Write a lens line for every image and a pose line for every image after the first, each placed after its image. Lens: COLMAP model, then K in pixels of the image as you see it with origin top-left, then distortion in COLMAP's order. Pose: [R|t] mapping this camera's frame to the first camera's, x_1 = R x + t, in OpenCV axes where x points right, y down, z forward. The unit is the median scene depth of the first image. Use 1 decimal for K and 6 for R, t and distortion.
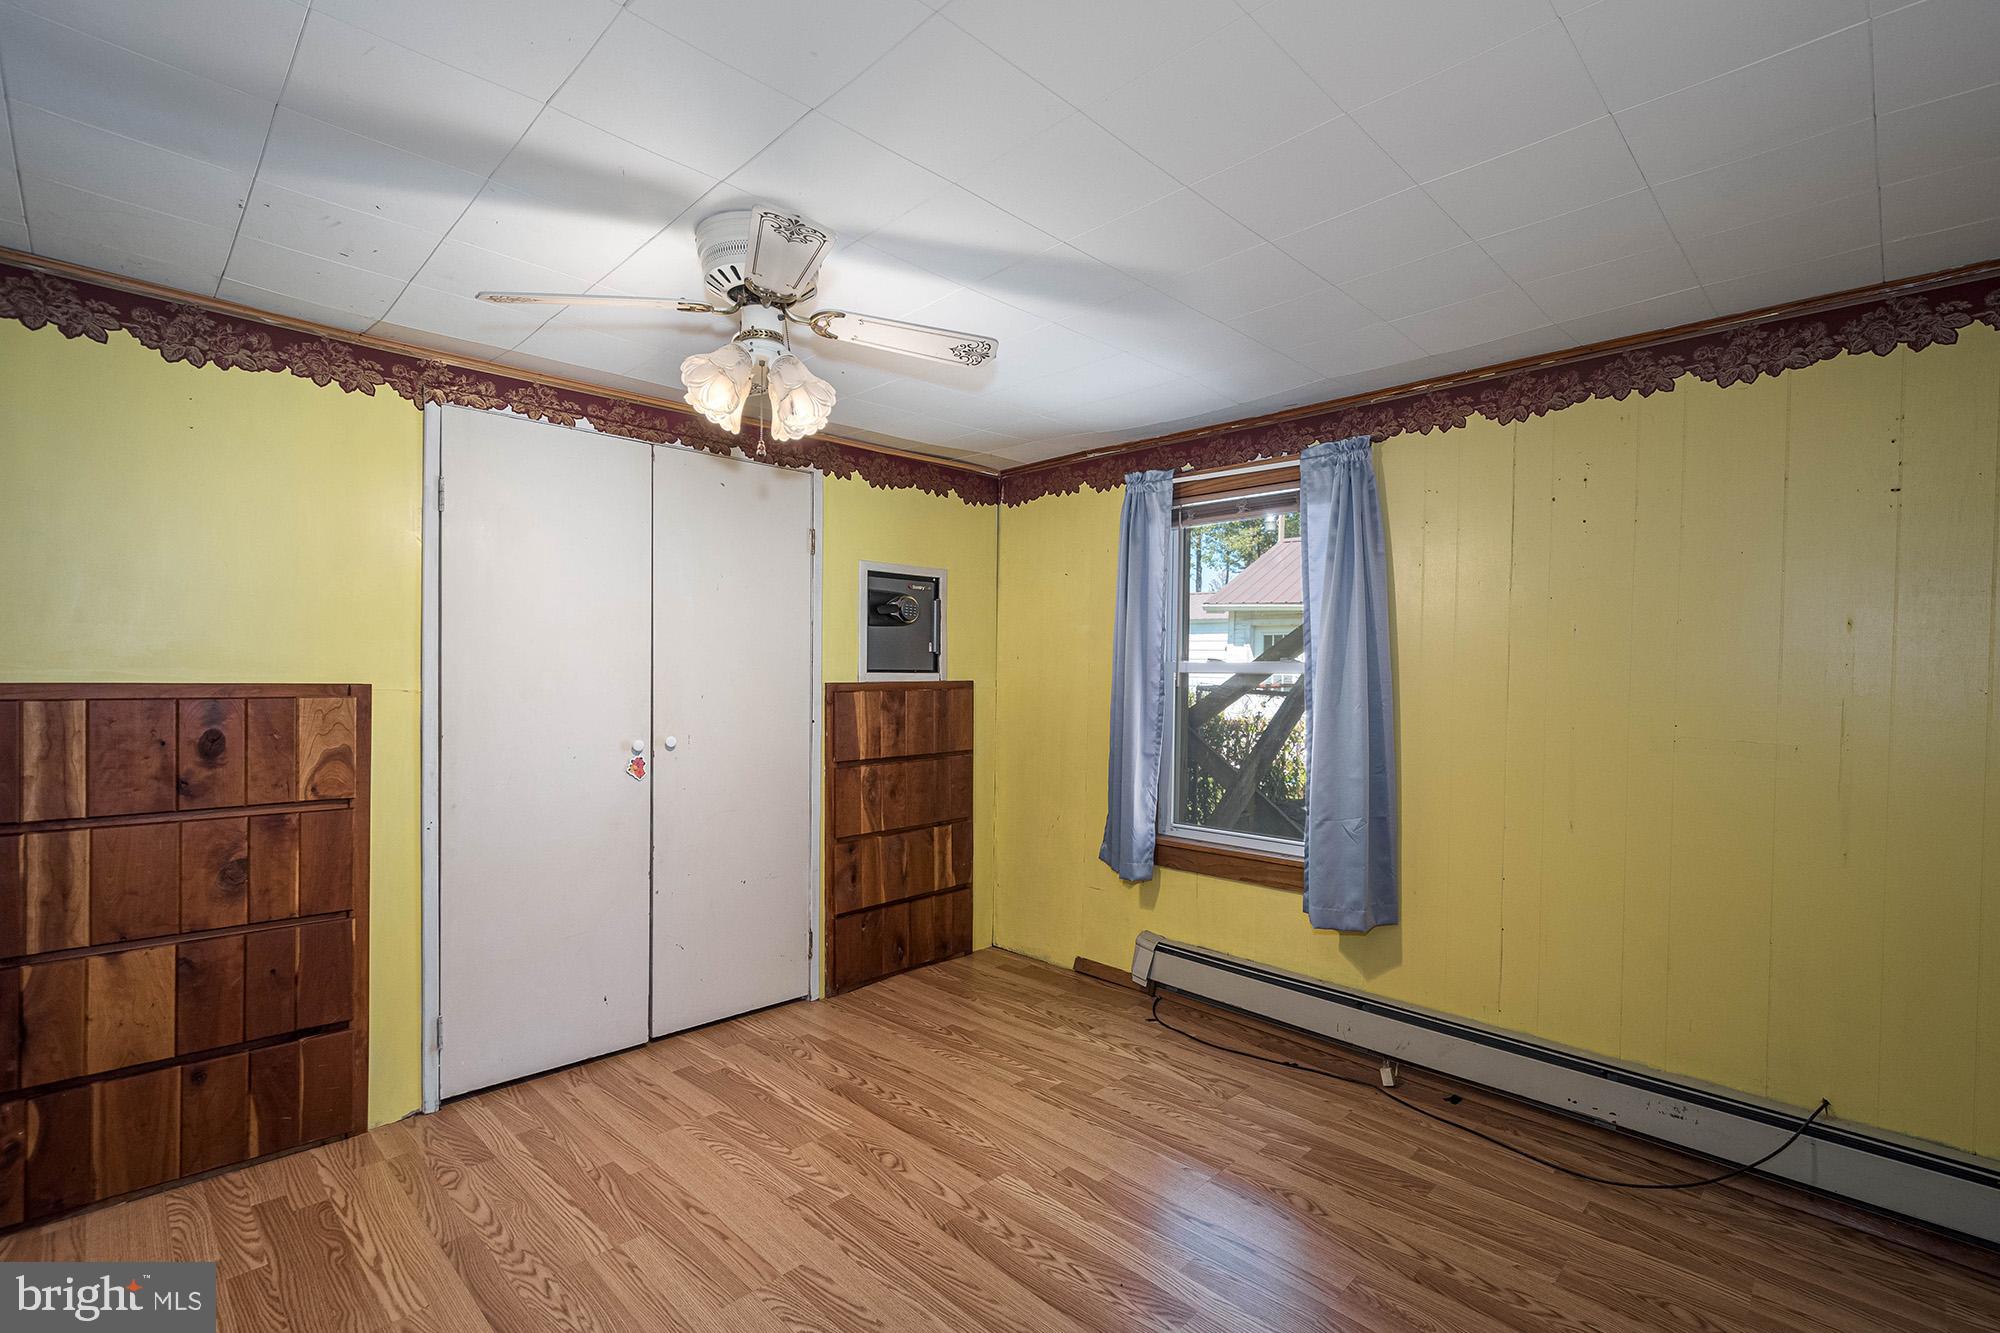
lens RADIAL K [[876.3, 0, 998.6], [0, 876.3, 674.6], [0, 0, 1]] dist [0.011355, -0.001875]
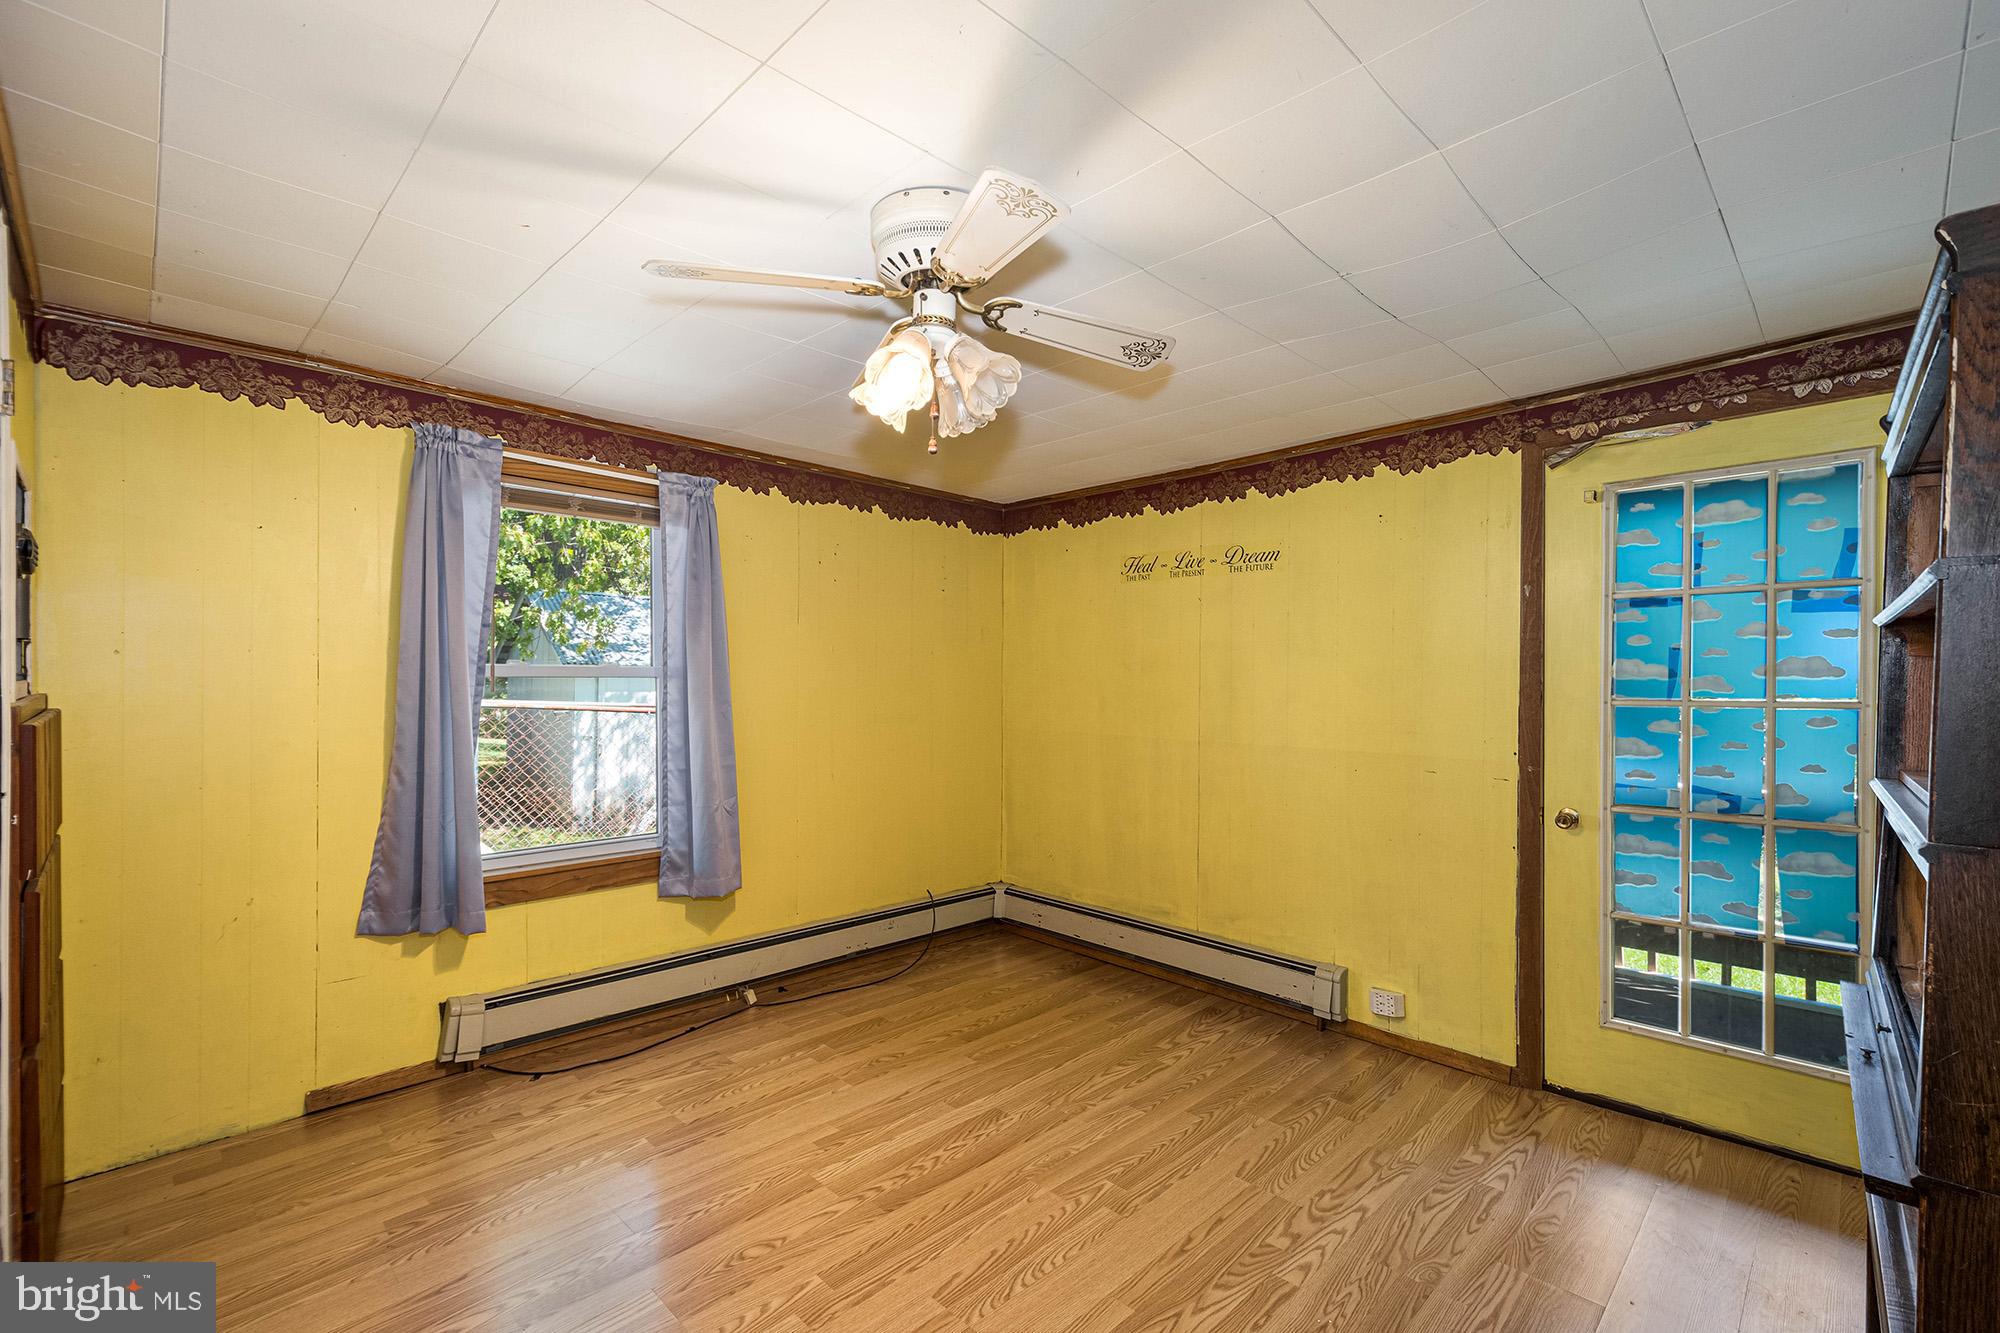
lens RADIAL K [[876.3, 0, 998.7], [0, 876.3, 674.5], [0, 0, 1]] dist [0.011355, -0.001875]
pose [[0.021318, -0.006290, 0.999753, -0.758086], [-0.003726, 0.999973, 0.006371, -0.014686], [-0.999766, -0.003861, 0.021294, 0.579242]]
